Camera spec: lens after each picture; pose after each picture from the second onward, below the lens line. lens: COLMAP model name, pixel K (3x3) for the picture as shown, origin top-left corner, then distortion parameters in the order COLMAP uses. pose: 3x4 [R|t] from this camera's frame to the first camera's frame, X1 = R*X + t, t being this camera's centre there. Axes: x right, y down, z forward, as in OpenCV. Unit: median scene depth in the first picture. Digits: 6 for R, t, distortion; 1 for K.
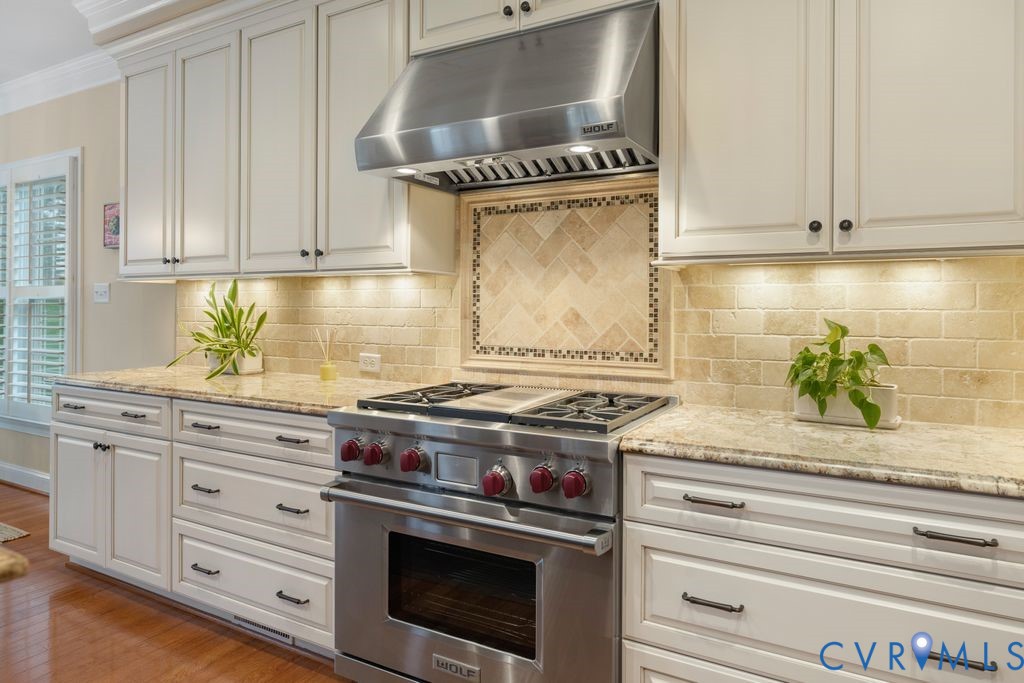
lens RADIAL K [[637.5, 0, 510.2], [0, 637.5, 327.3], [0, 0, 1]] dist [-0.002075, 0.000031]
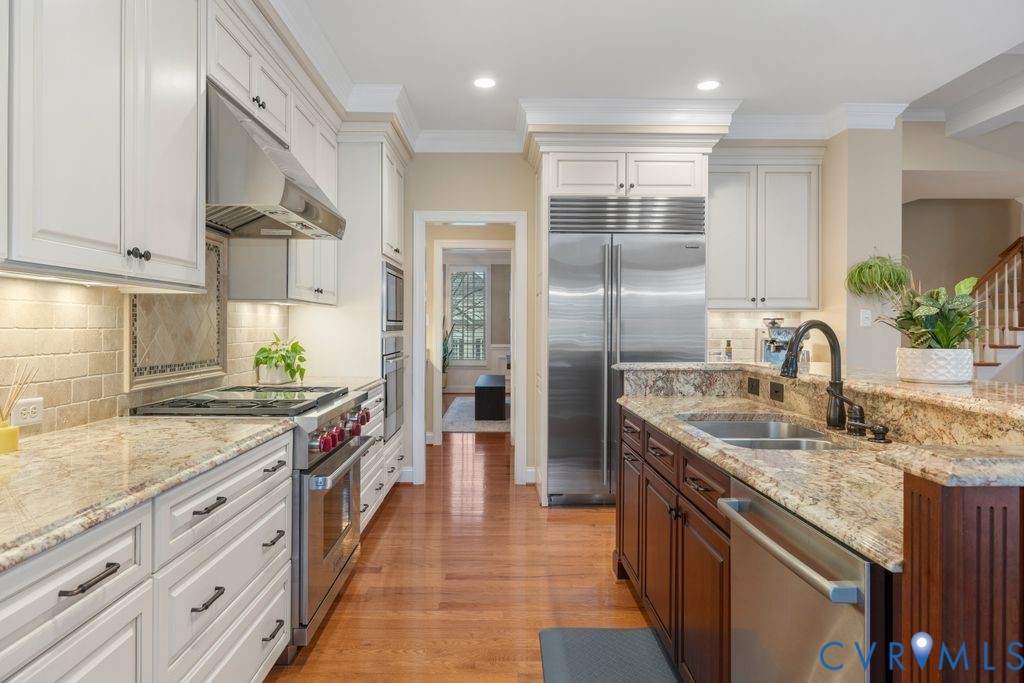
lens RADIAL K [[637.5, 0, 510.2], [0, 637.5, 327.3], [0, 0, 1]] dist [-0.002075, 0.000031]
pose [[-0.507468, -0.006418, 0.861647, -1.452639], [0.021572, 0.999564, 0.020150, -0.048186], [-0.861401, 0.028813, -0.507108, 1.266821]]
